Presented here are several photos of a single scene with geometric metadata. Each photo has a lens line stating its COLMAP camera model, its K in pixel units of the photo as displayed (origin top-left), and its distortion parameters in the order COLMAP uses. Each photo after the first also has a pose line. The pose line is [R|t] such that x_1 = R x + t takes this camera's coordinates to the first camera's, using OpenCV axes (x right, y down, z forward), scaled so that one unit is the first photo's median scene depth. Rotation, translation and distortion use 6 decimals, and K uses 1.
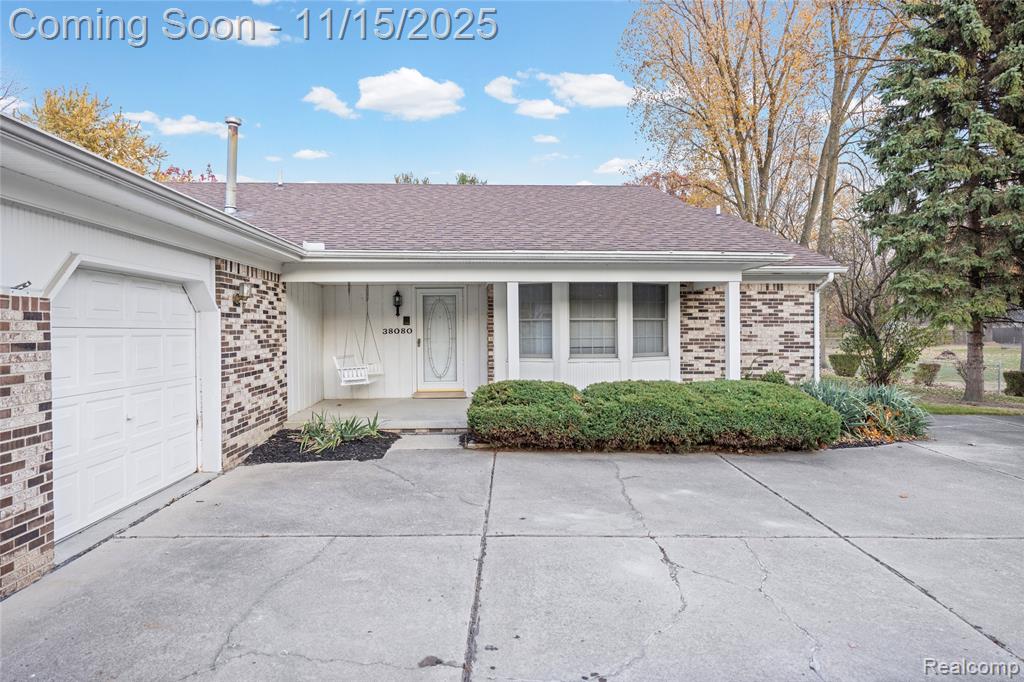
lens RADIAL K [[554.8, 0, 510.8], [0, 554.8, 331.9], [0, 0, 1]] dist [-0.001962, -0.000429]
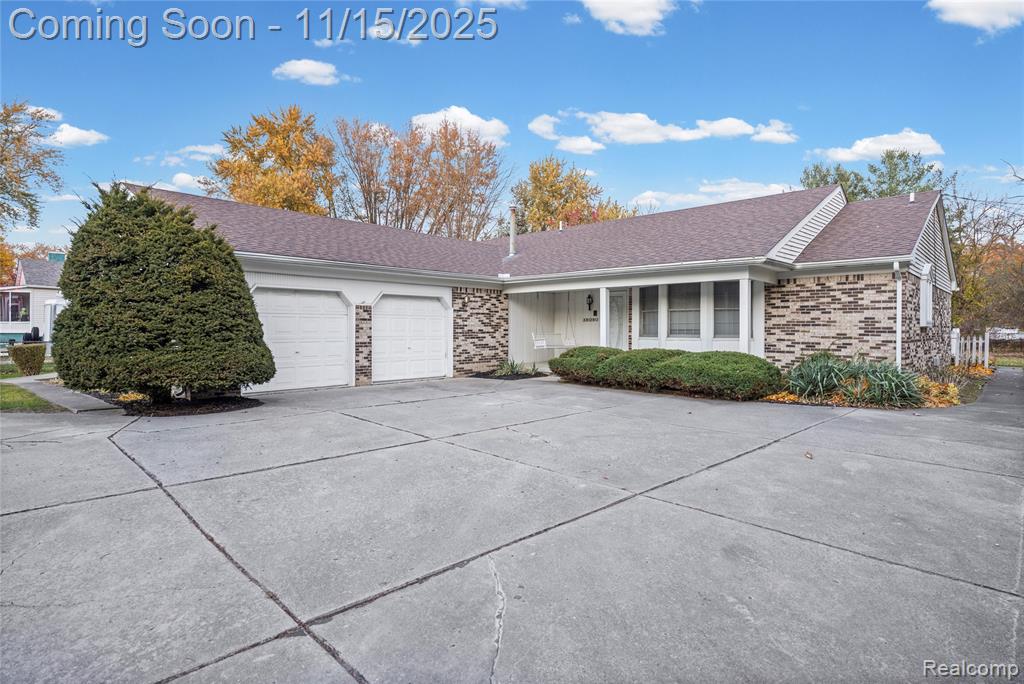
lens RADIAL K [[554.8, 0, 510.8], [0, 554.8, 332.9], [0, 0, 1]] dist [-0.001962, -0.000429]
pose [[0.692641, 0.010097, -0.721212, 0.807224], [-0.007232, 0.999949, 0.007054, 0.027517], [0.721246, 0.000330, 0.692679, -0.272056]]
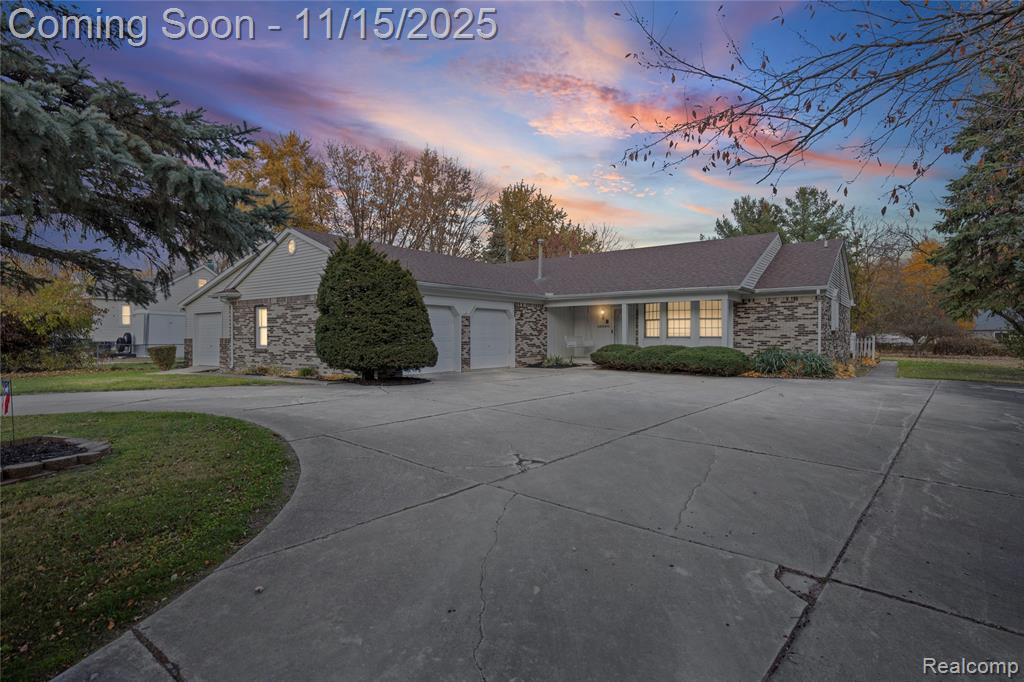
lens RADIAL K [[525.6, 0, 508.2], [0, 525.6, 344.1], [0, 0, 1]] dist [0.001255, -0.000260]
pose [[0.758531, 0.013180, -0.651503, 0.880197], [-0.005908, 0.999893, 0.013350, 0.044040], [0.651610, -0.006278, 0.758529, -0.827294]]
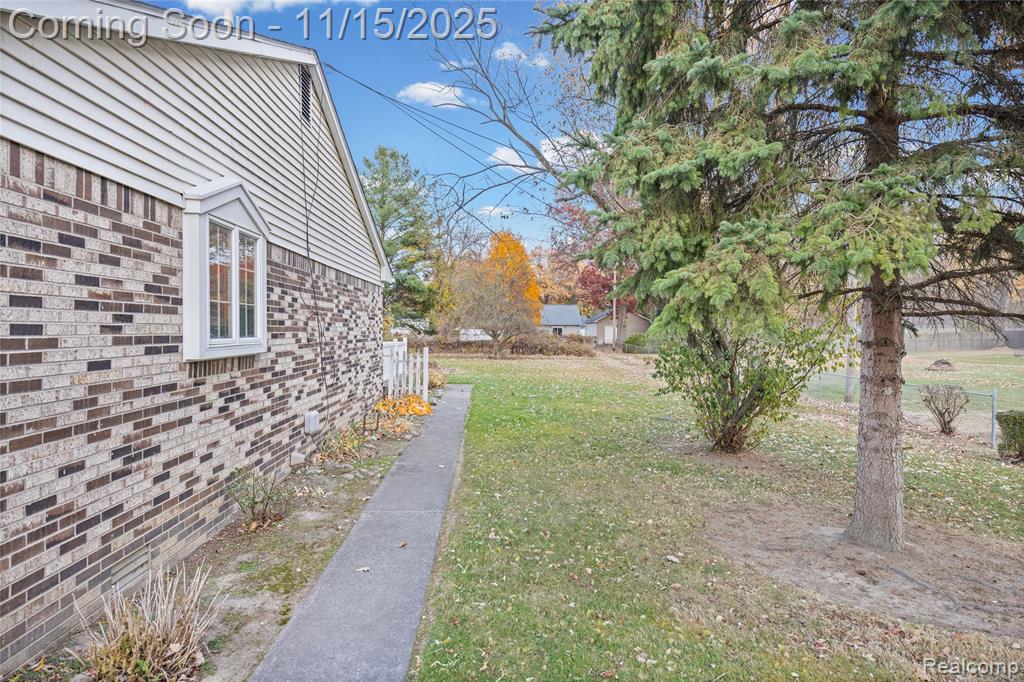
lens RADIAL K [[554.8, 0, 510.8], [0, 554.8, 331.9], [0, 0, 1]] dist [-0.001962, -0.000429]
pose [[0.999776, 0.006984, -0.020003, 0.787304], [-0.006932, 0.999972, 0.002685, -0.007260], [0.020021, -0.002546, 0.999796, 0.834552]]
